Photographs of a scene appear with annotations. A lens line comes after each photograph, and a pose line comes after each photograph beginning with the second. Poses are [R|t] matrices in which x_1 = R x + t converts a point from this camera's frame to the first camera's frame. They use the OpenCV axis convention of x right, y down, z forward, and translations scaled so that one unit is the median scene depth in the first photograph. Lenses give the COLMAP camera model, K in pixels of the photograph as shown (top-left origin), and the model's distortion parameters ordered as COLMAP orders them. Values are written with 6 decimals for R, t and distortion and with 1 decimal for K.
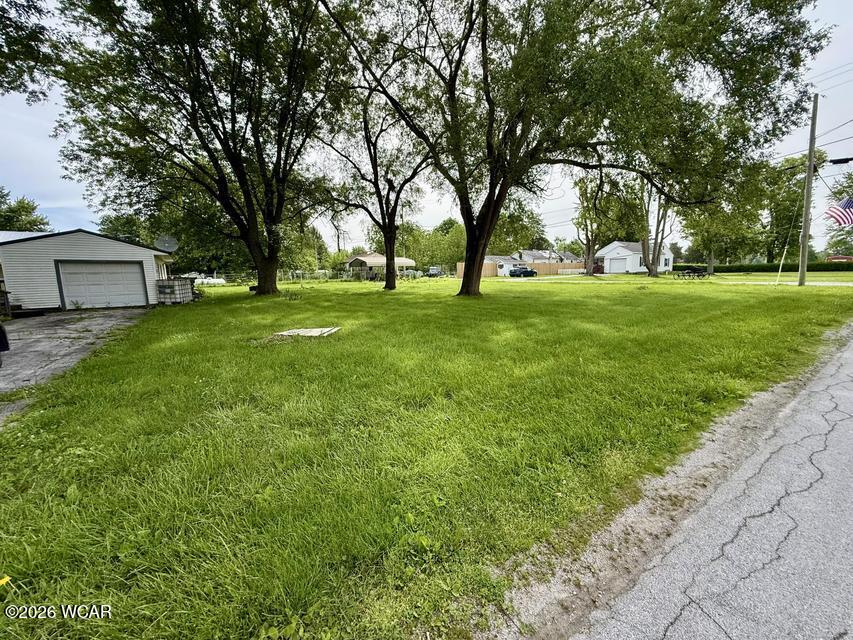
lens RADIAL K [[336.9, 0, 426.5], [0, 336.9, 320.0], [0, 0, 1]] dist [-0.002139, -0.000149]
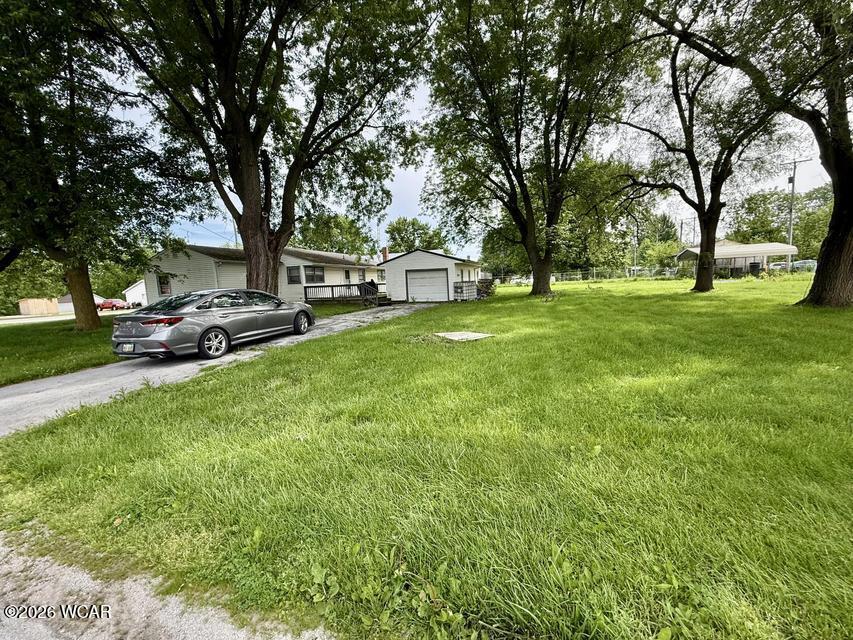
lens RADIAL K [[336.9, 0, 426.5], [0, 336.9, 320.0], [0, 0, 1]] dist [-0.002139, -0.000149]
pose [[0.605587, 0.080210, -0.791726, 0.144935], [-0.076515, 0.996167, 0.042396, -0.015512], [0.792092, 0.034905, 0.609403, 0.094479]]
